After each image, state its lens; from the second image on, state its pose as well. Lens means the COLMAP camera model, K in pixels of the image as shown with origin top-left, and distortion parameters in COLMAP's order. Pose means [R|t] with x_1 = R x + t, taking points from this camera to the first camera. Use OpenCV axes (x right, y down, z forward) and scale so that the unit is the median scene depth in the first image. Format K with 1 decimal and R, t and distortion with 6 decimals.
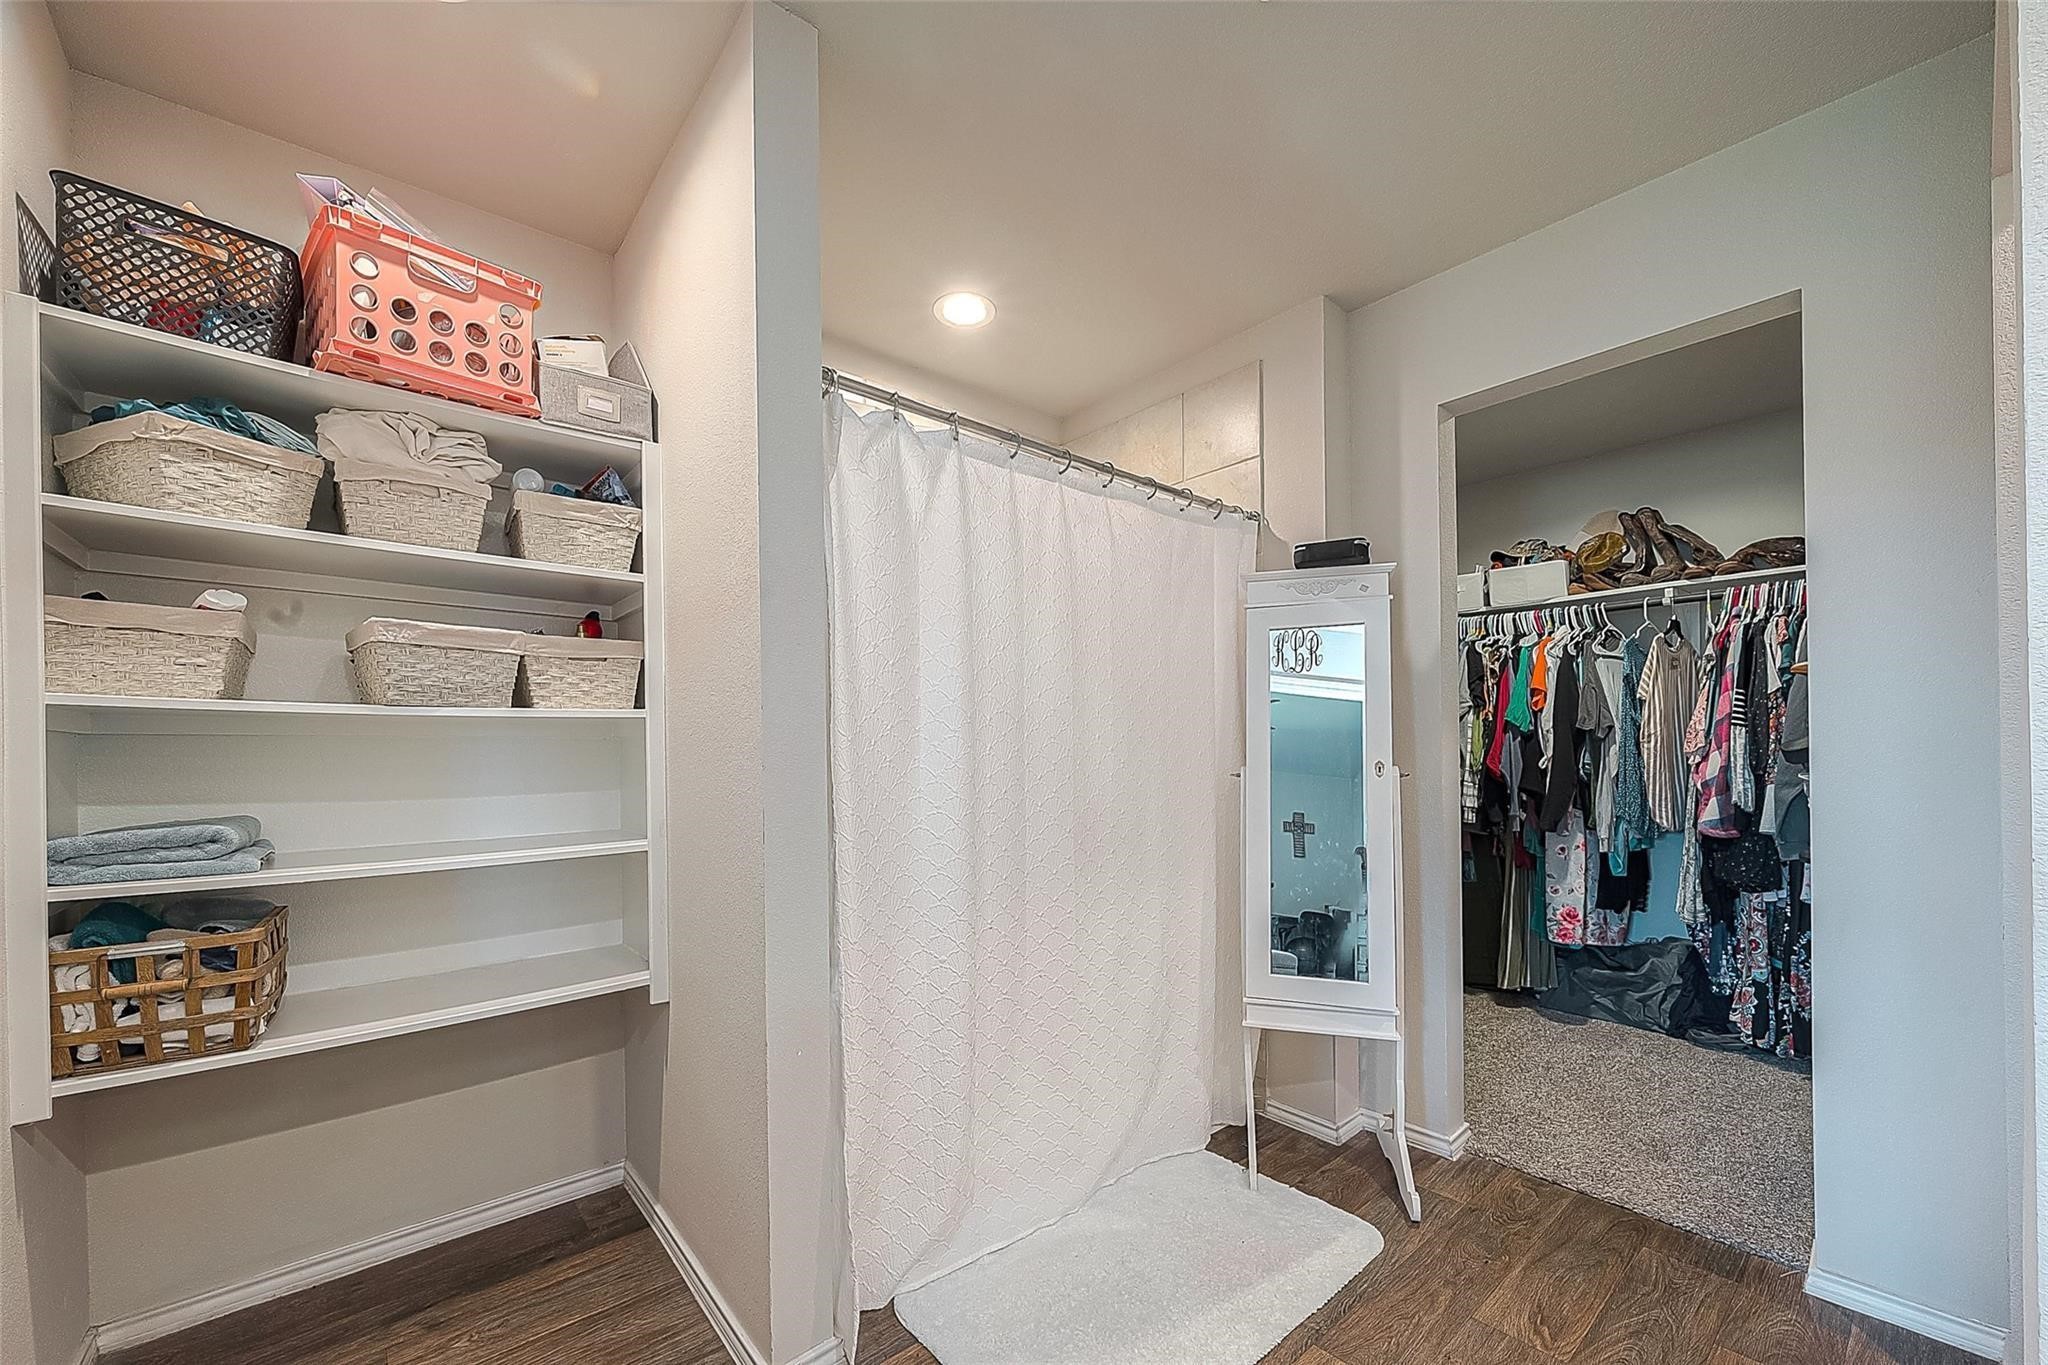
lens RADIAL K [[813.5, 0, 1034.6], [0, 813.5, 753.4], [0, 0, 1]] dist [-0.005916, -0.000117]
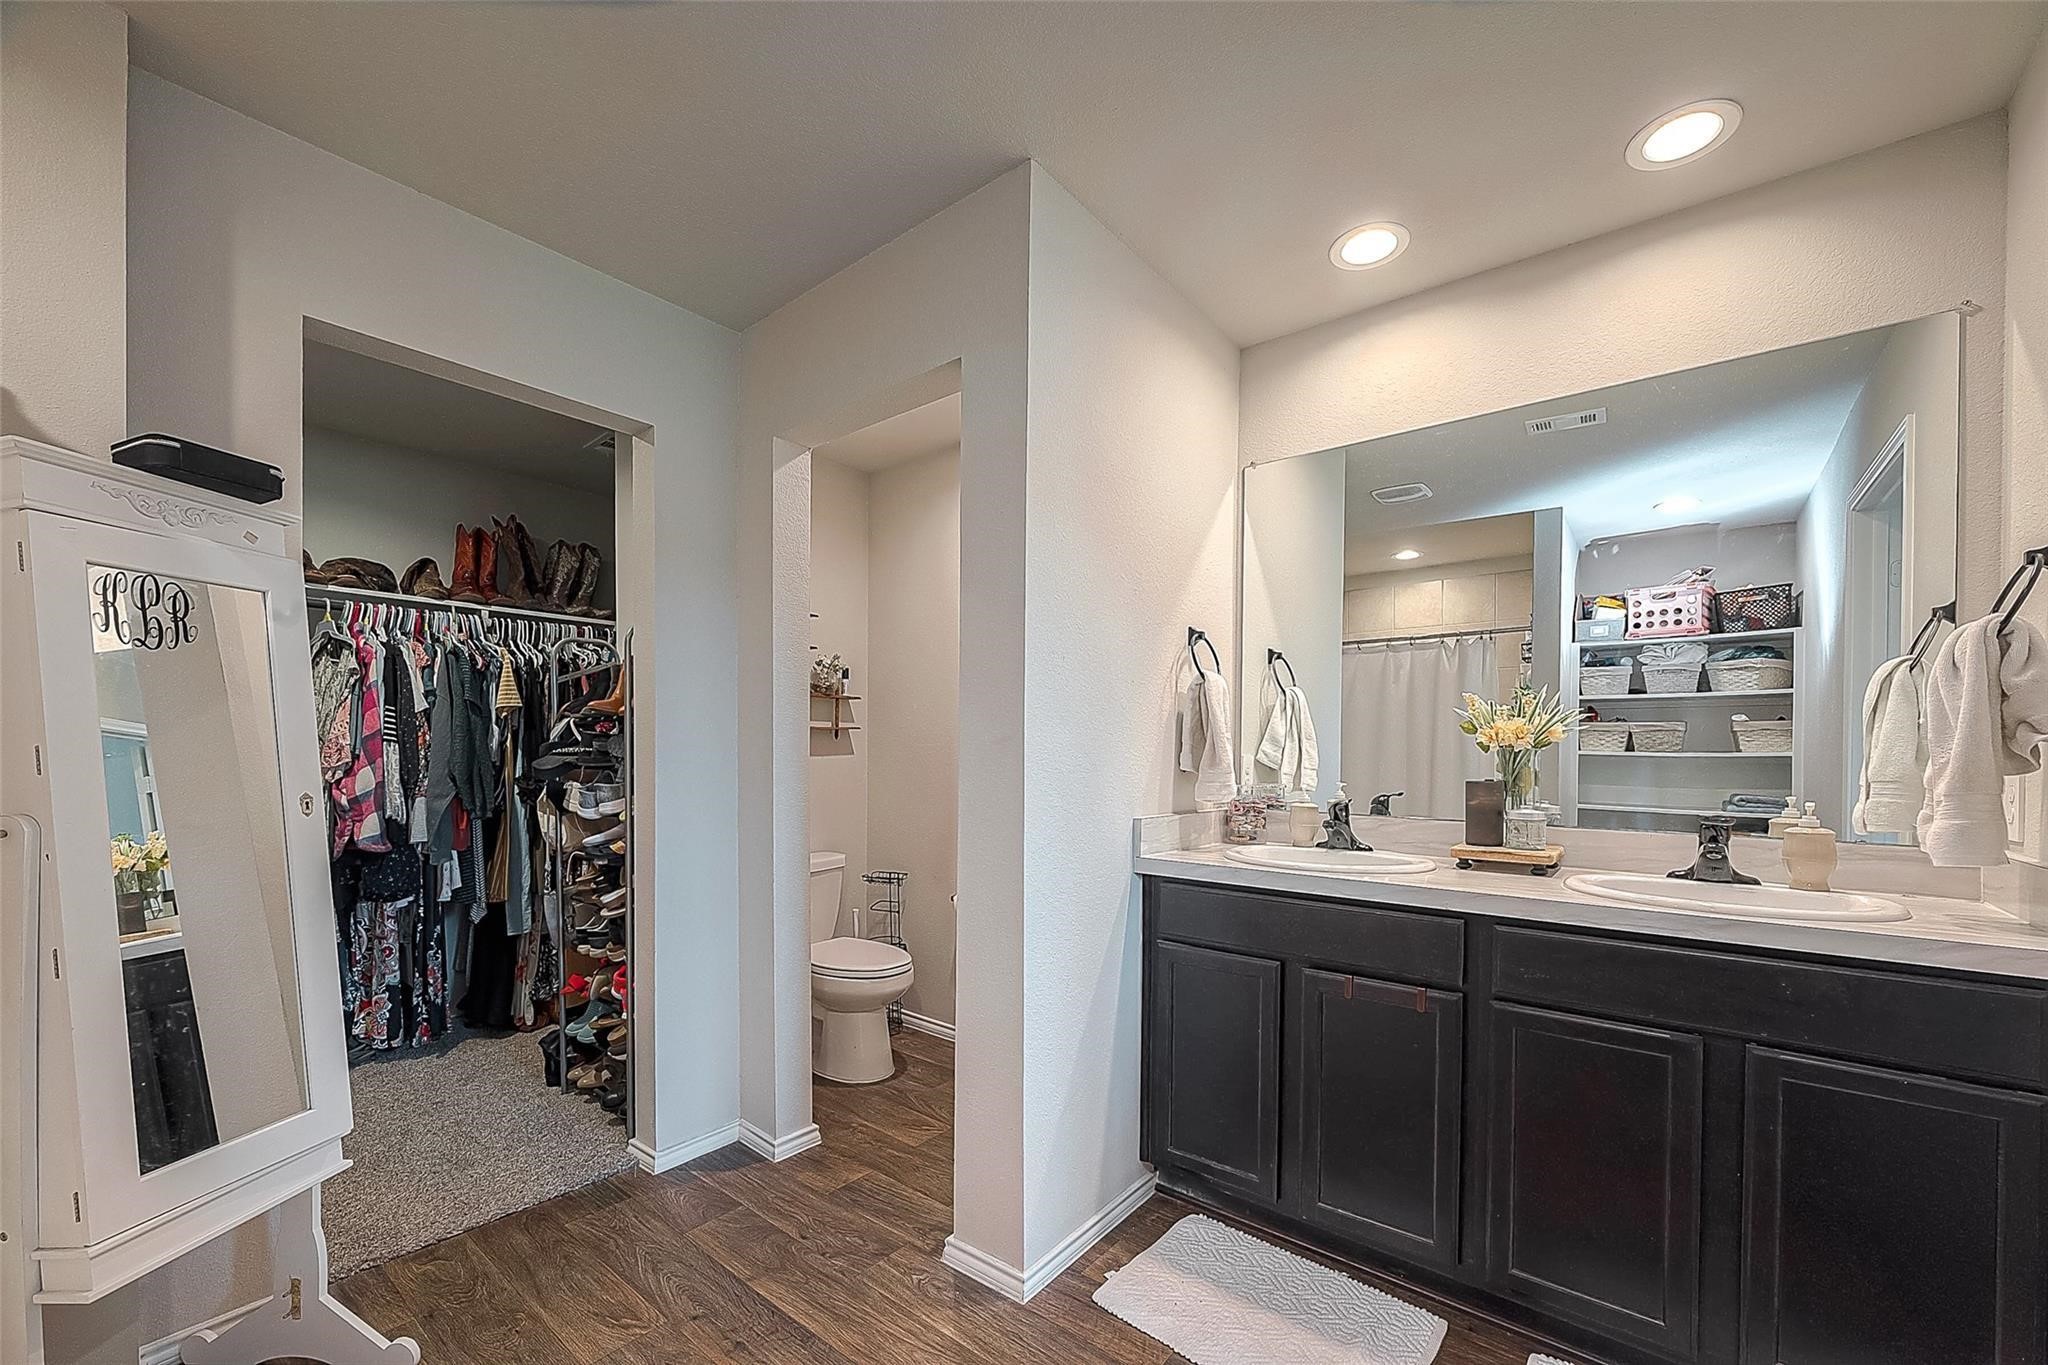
lens RADIAL K [[813.5, 0, 1034.6], [0, 813.5, 753.4], [0, 0, 1]] dist [-0.005916, -0.000117]
pose [[-0.193956, 0.001883, 0.981008, -0.304573], [-0.005732, 0.999979, -0.003053, -0.021036], [-0.980993, -0.006215, -0.193941, 0.396453]]
